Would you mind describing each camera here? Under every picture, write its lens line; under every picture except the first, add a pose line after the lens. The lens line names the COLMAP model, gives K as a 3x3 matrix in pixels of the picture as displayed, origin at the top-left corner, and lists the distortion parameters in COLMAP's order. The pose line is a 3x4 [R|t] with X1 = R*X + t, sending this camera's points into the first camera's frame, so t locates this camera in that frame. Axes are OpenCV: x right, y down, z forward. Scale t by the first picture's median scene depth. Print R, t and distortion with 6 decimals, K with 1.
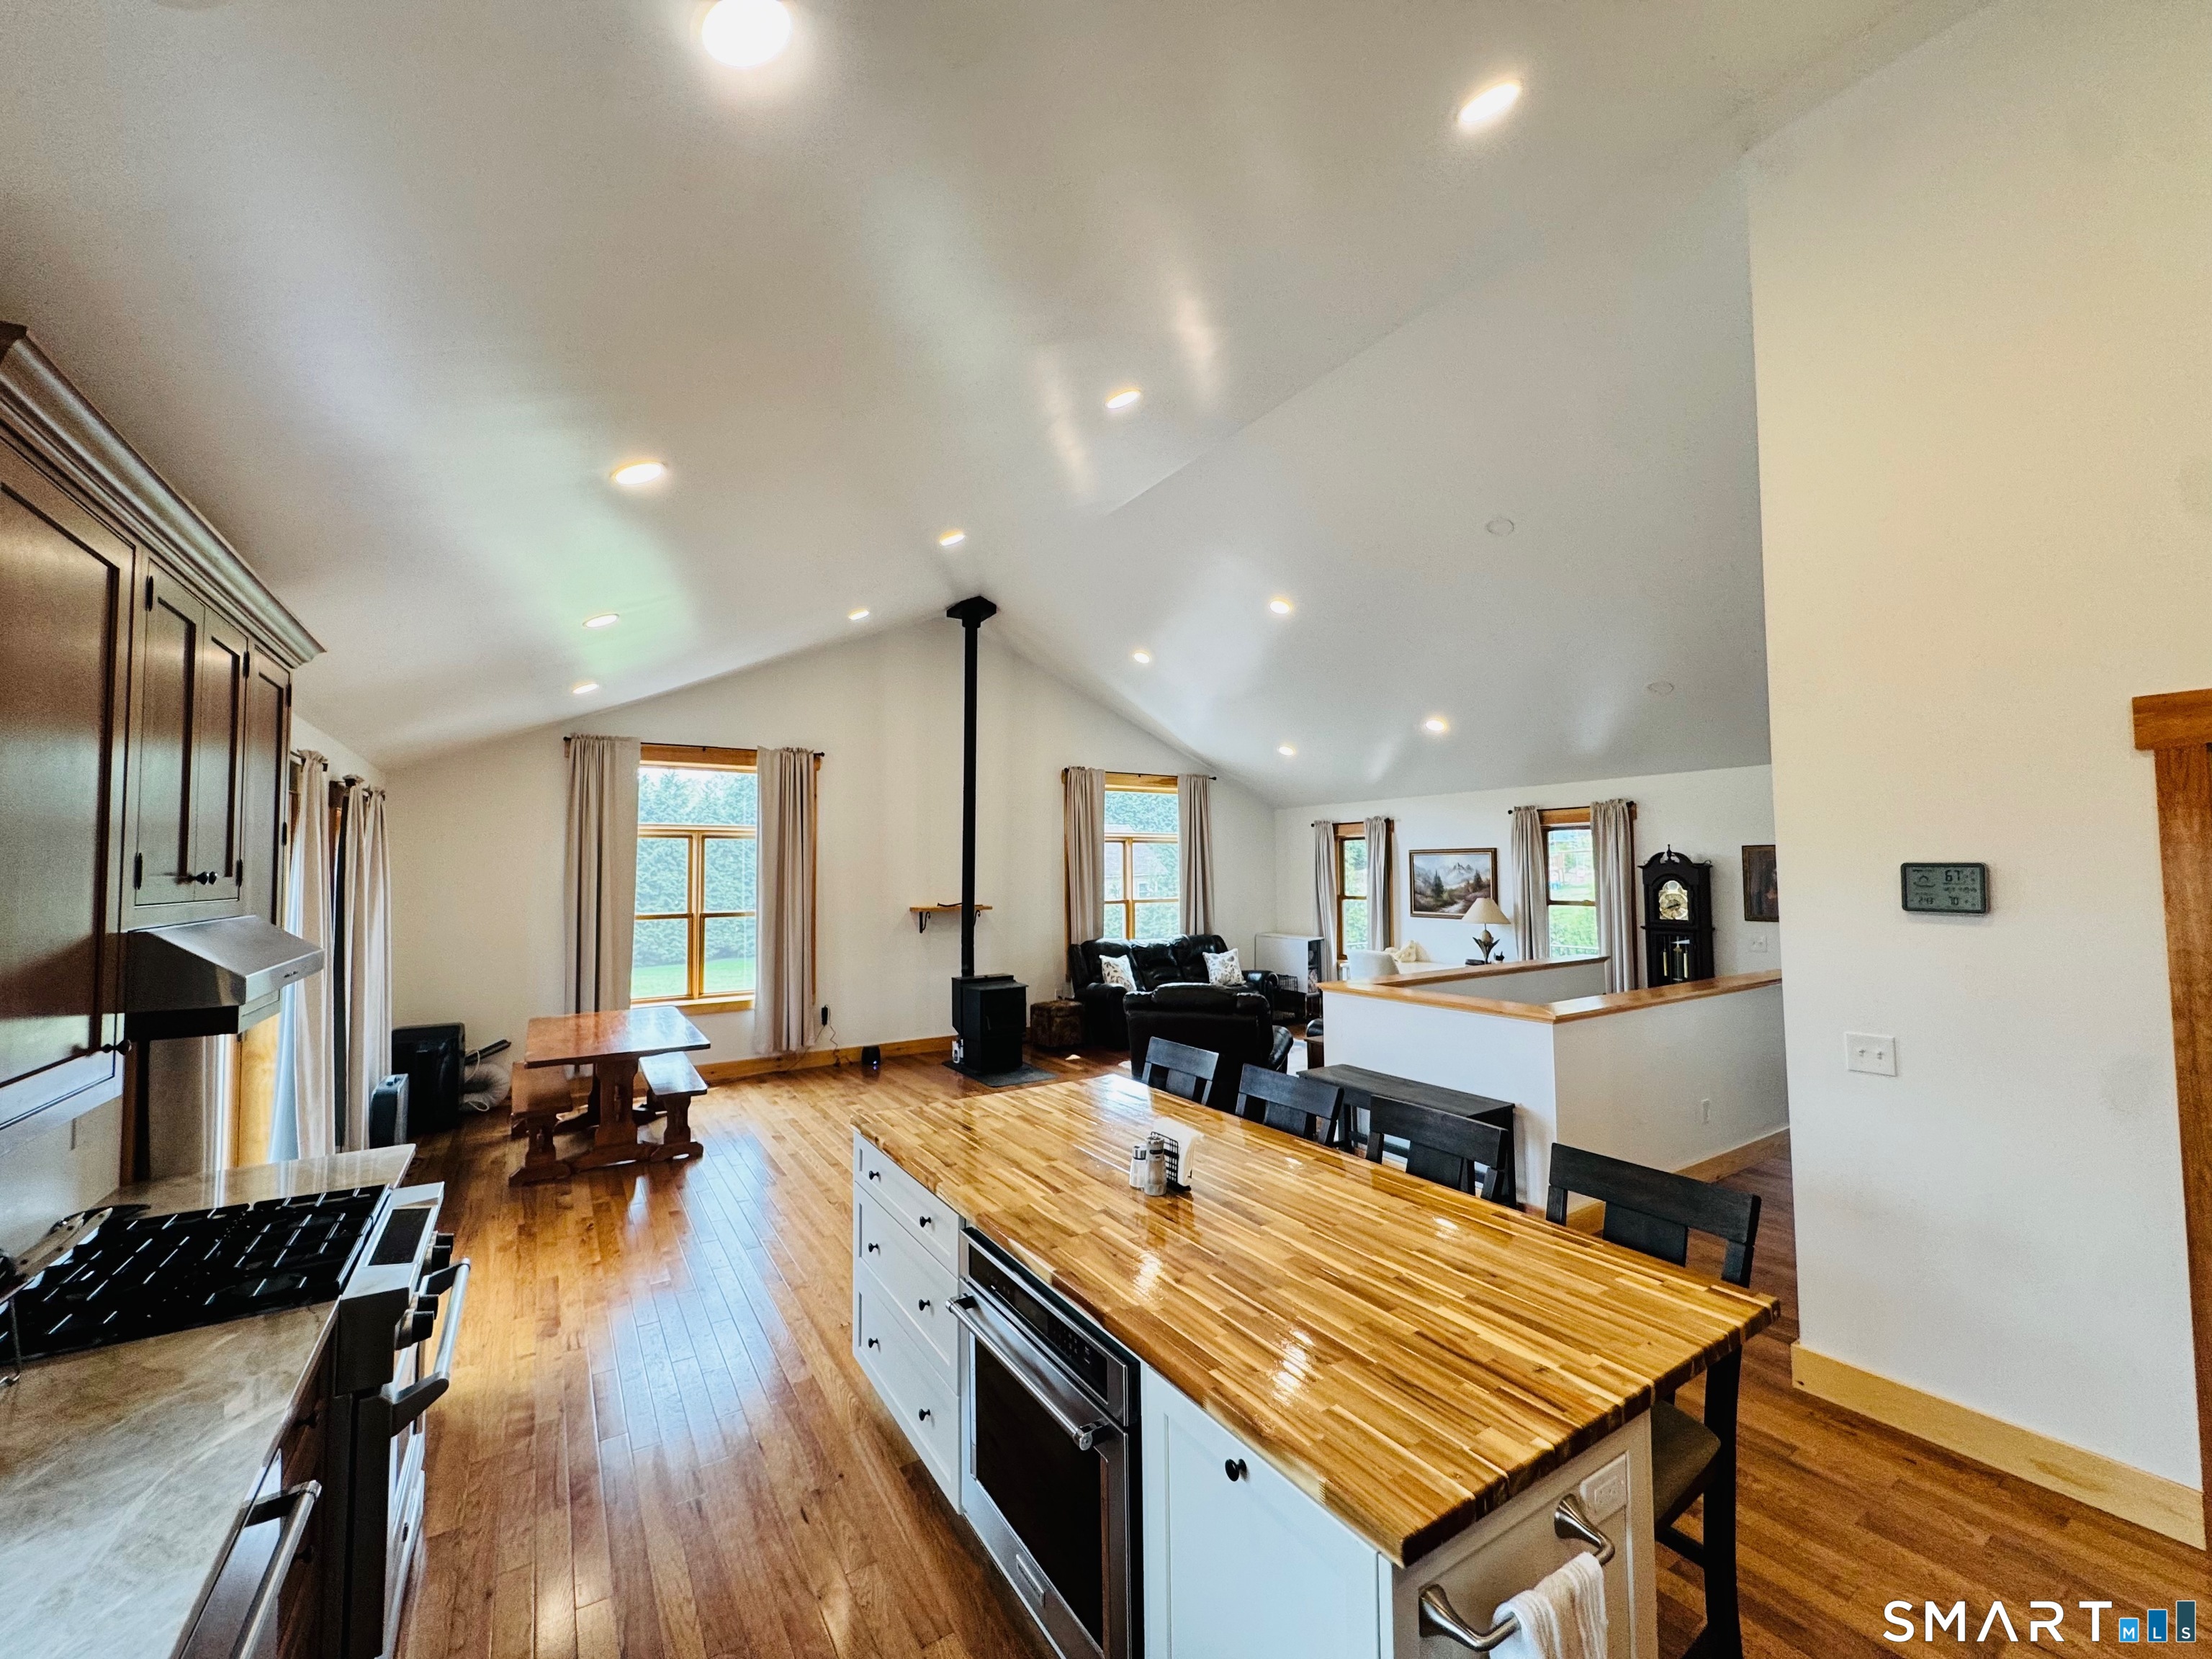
lens RADIAL K [[883.7, 0, 1106.0], [0, 883.7, 829.5], [0, 0, 1]] dist [-0.004620, 0.000646]
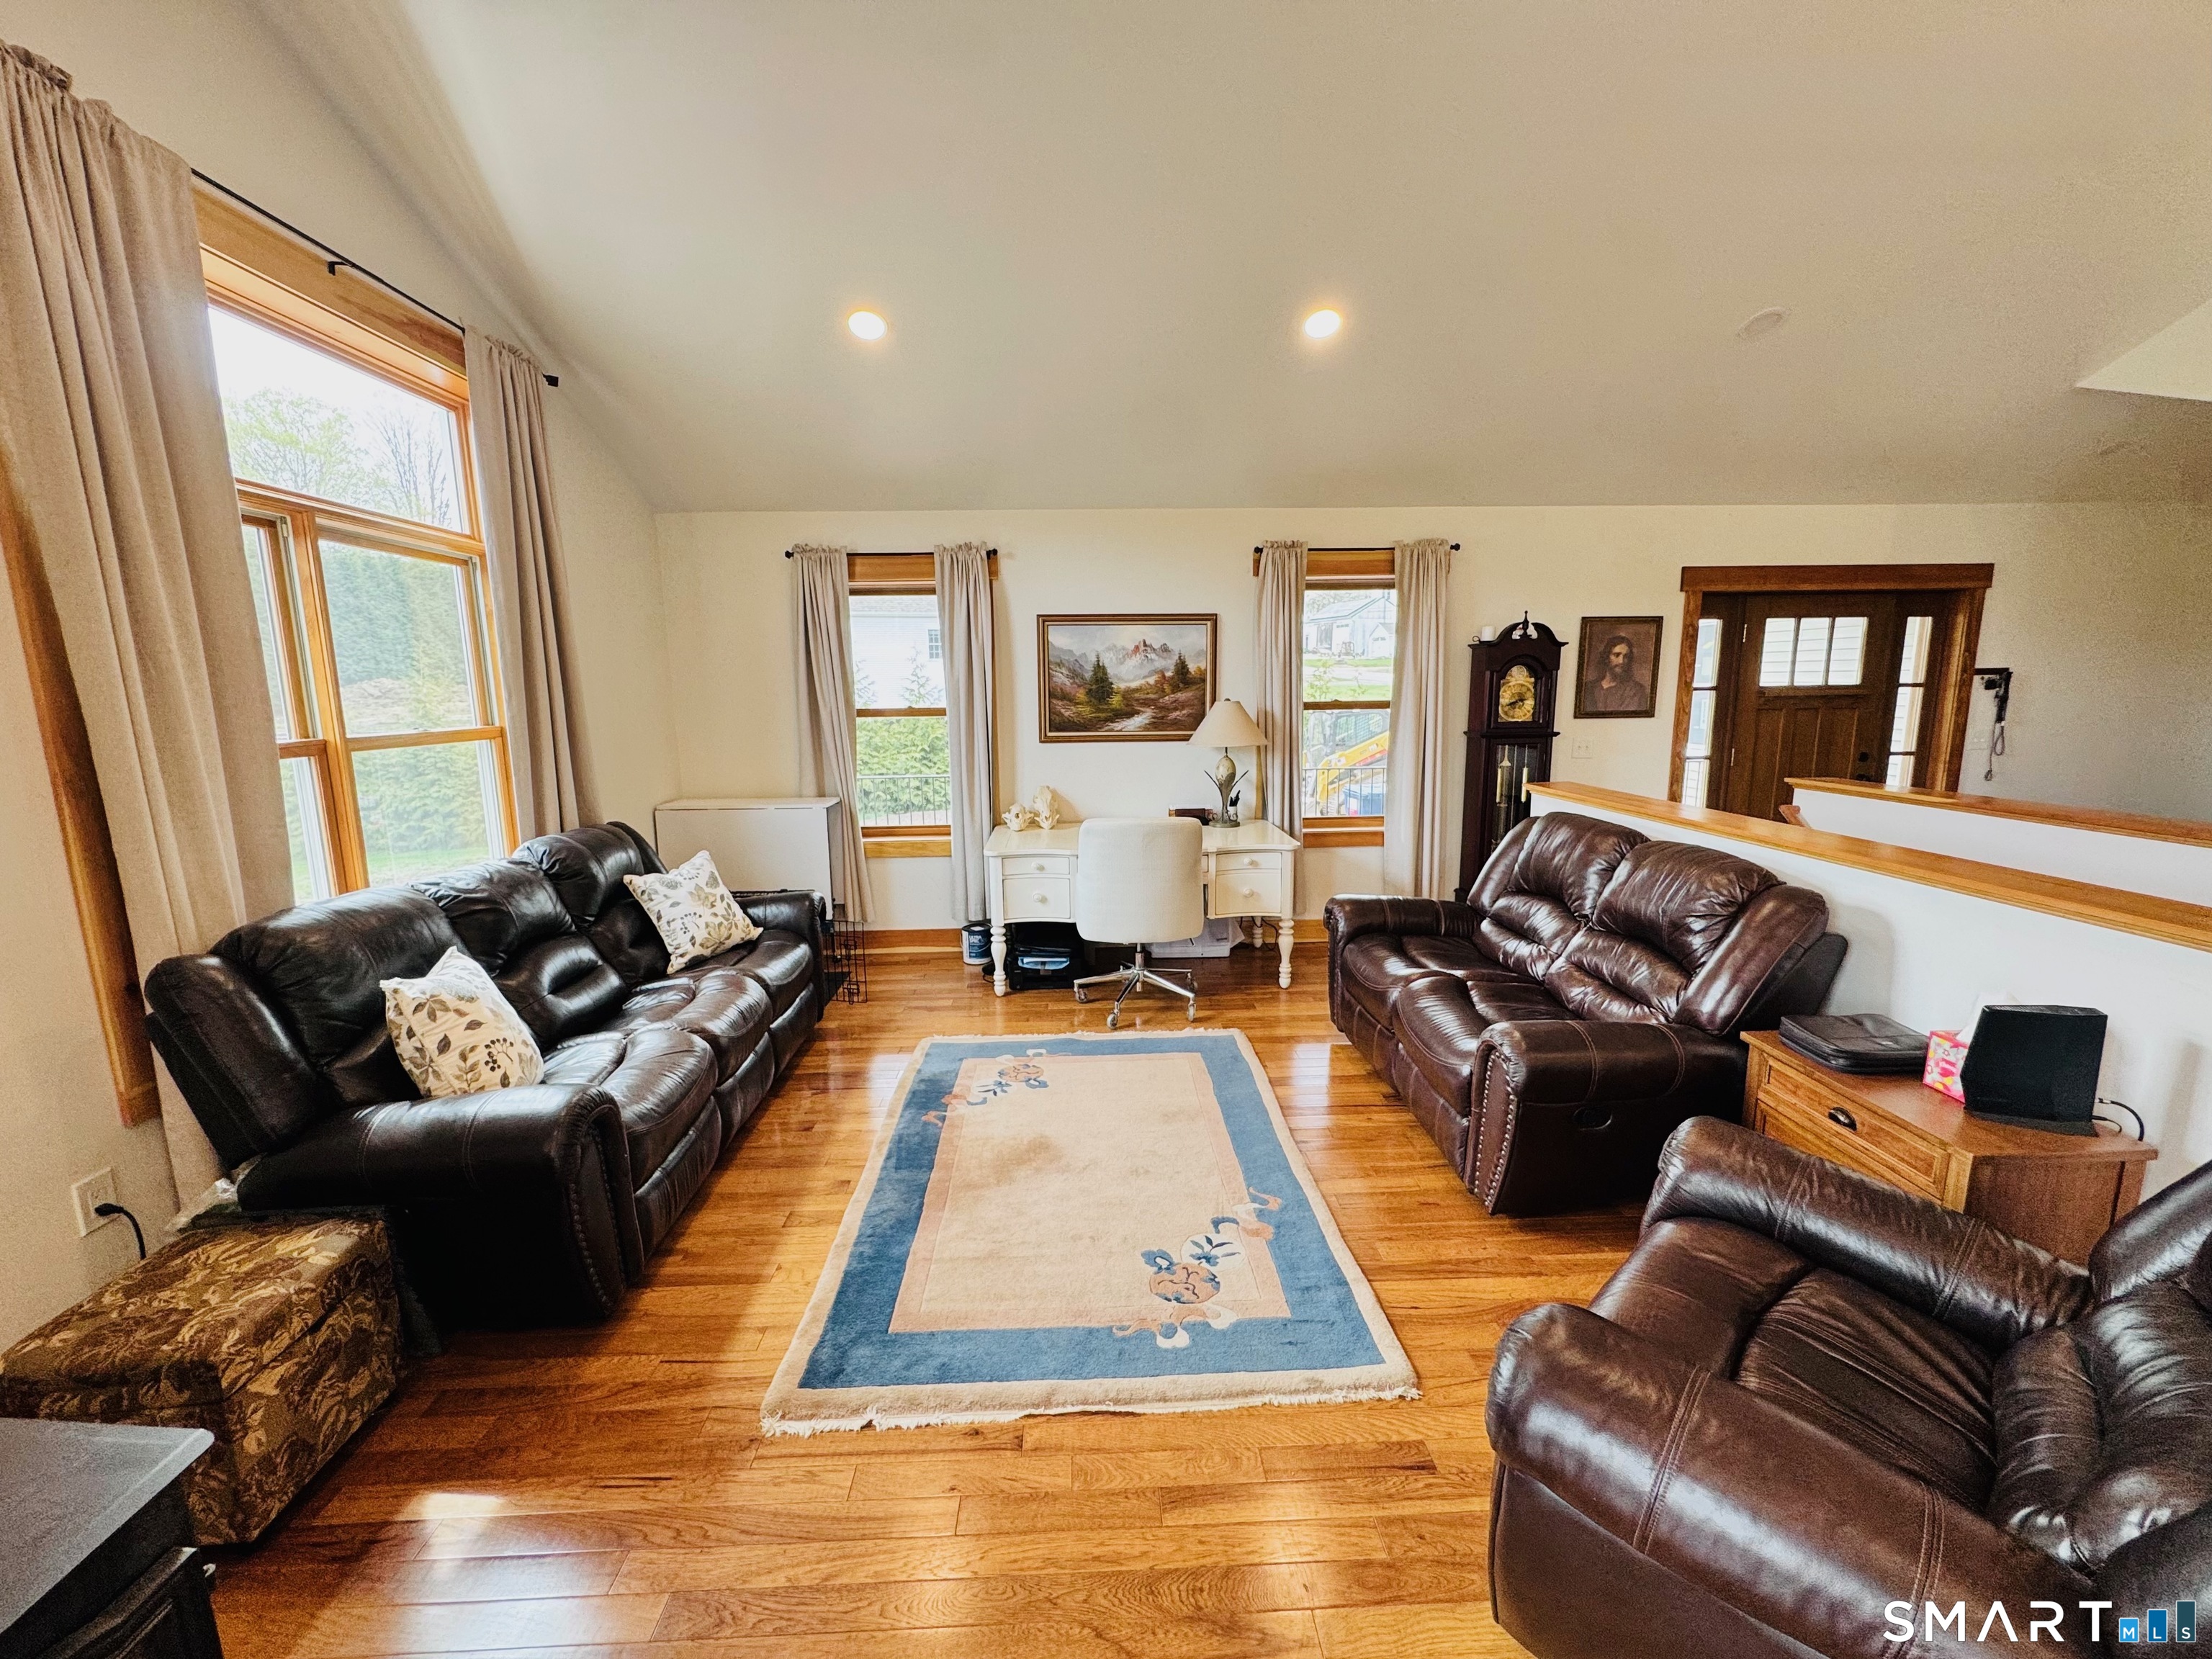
lens RADIAL K [[883.7, 0, 1106.0], [0, 883.7, 829.5], [0, 0, 1]] dist [-0.004620, 0.000646]
pose [[0.509074, -0.139207, 0.849391, -0.100136], [-0.030641, 0.983278, 0.179515, 0.054408], [-0.860177, -0.117412, 0.496296, 0.708991]]
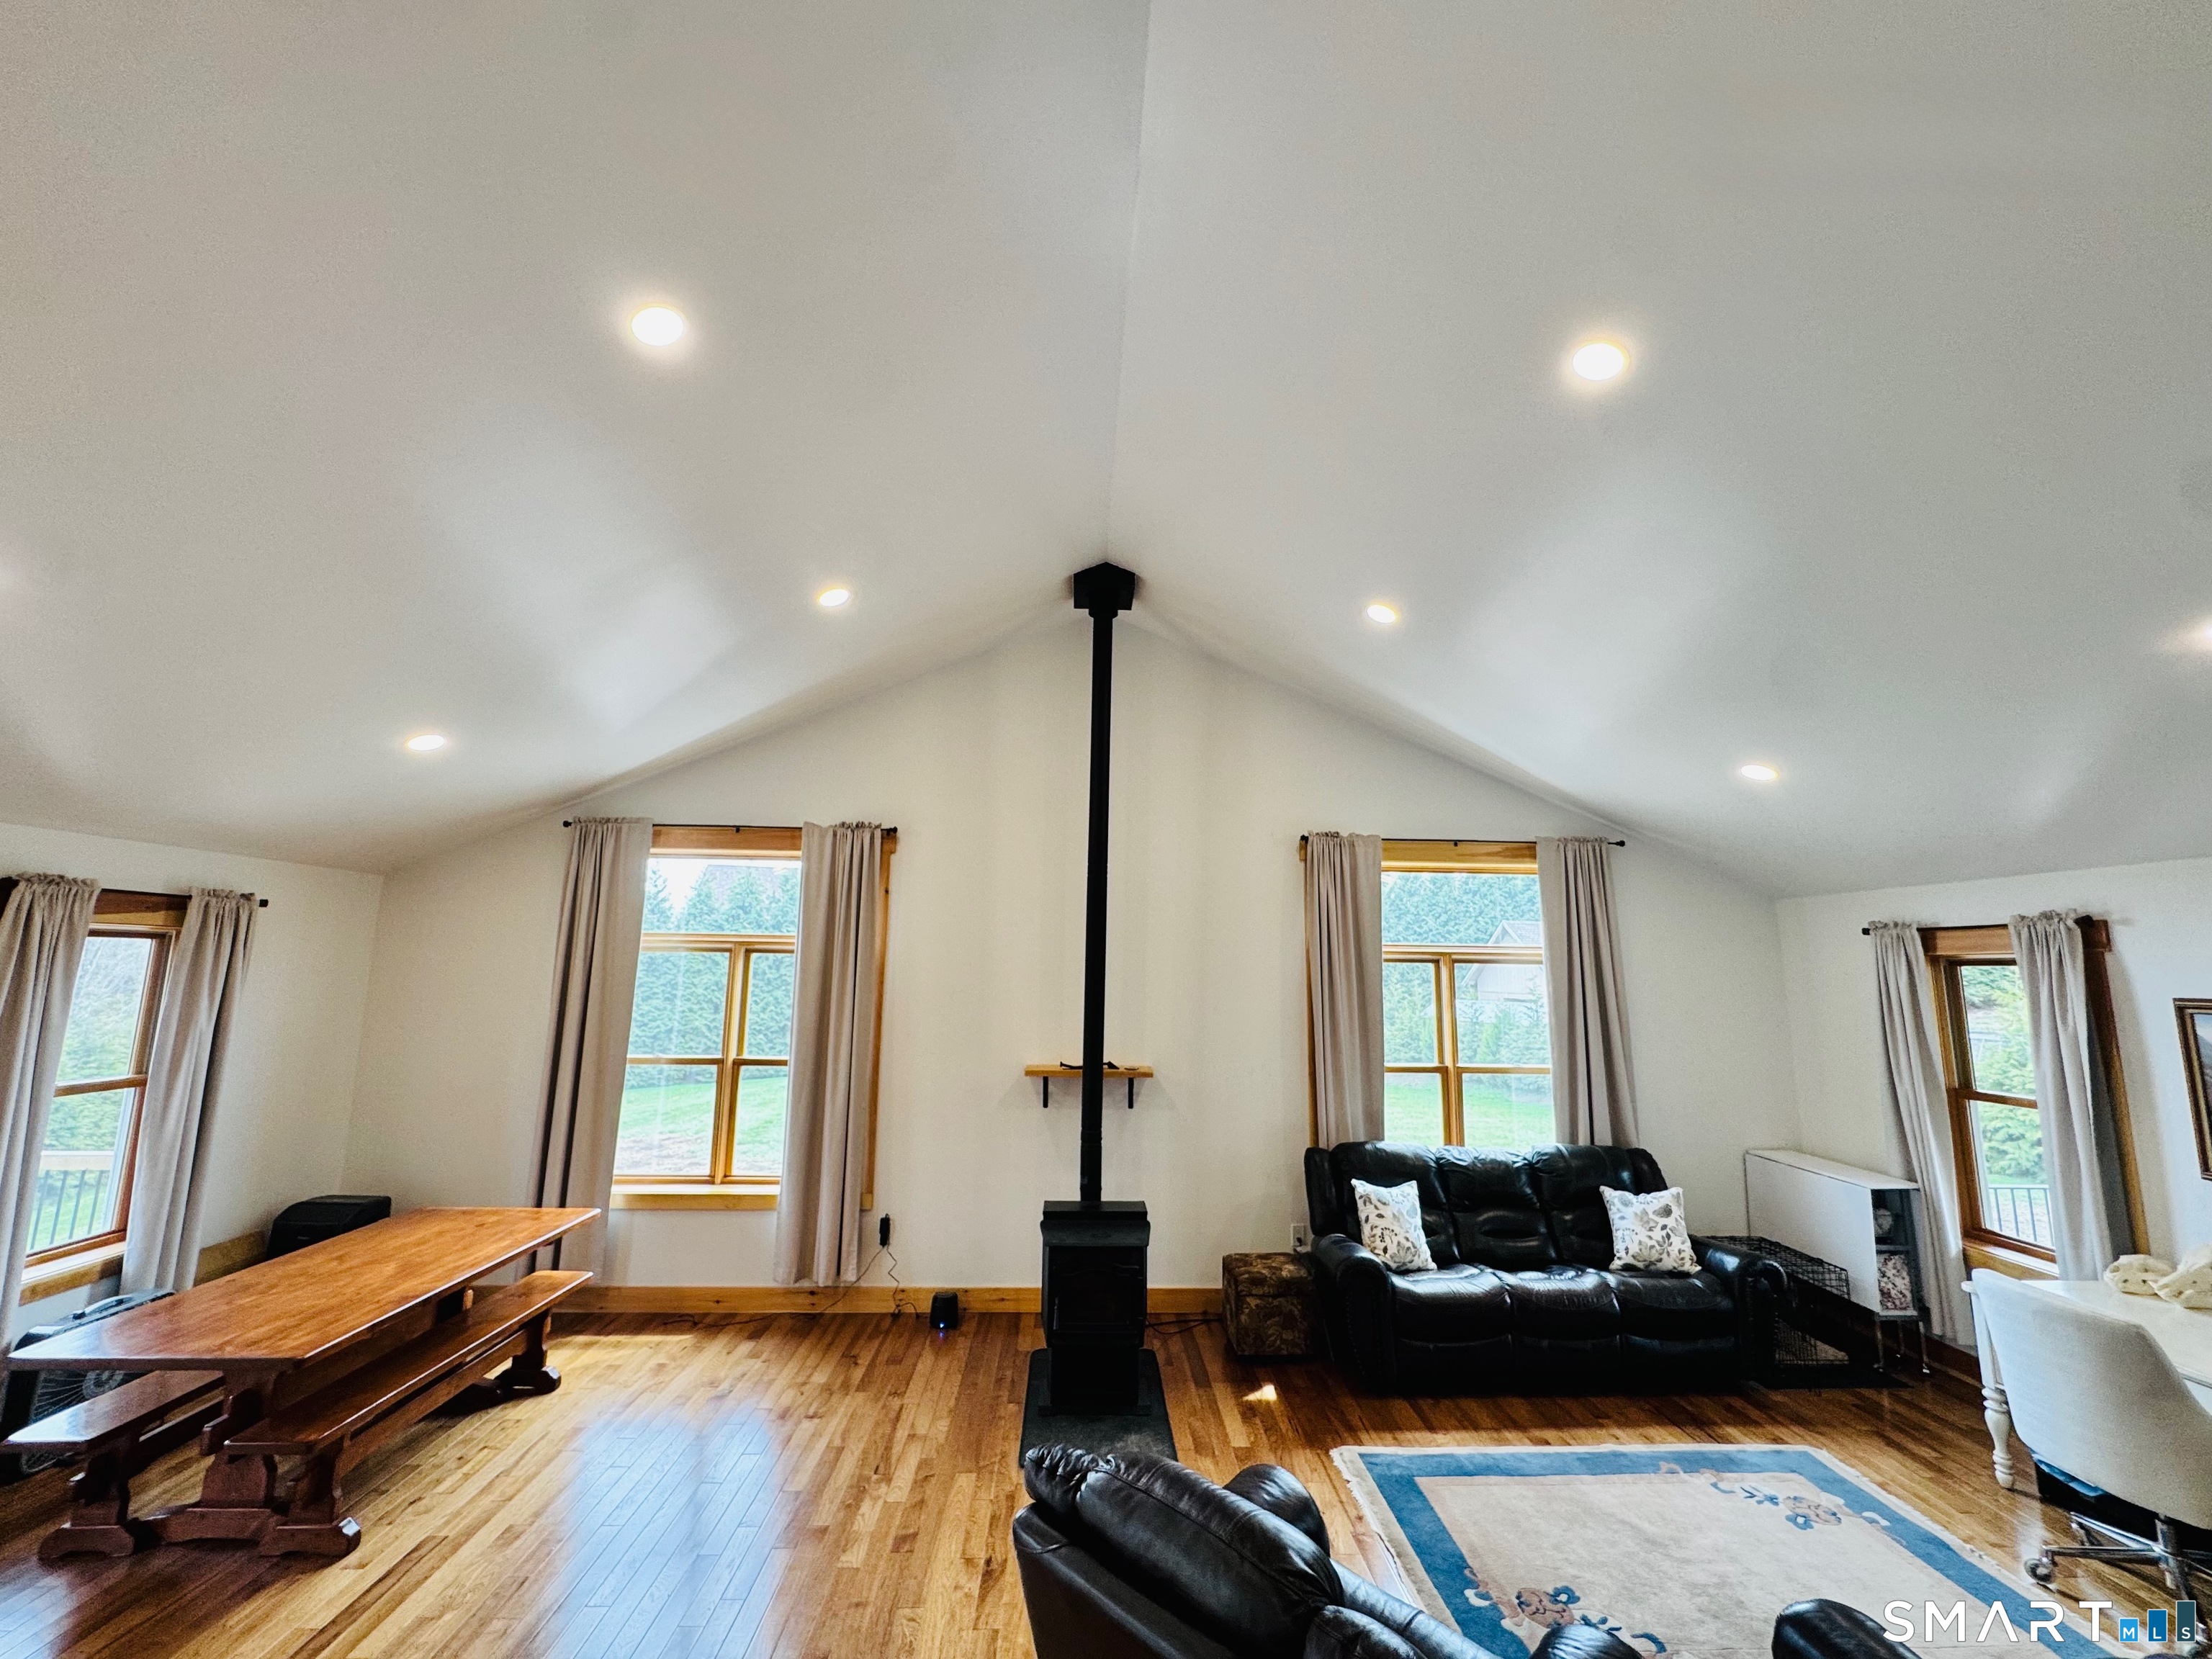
lens RADIAL K [[883.7, 0, 1106.0], [0, 883.7, 829.5], [0, 0, 1]] dist [-0.005275, 0.000112]
pose [[0.860155, -0.057507, -0.506781, 0.143764], [0.000705, 0.993756, -0.111571, -0.007845], [0.510033, 0.095611, 0.854825, 0.438124]]
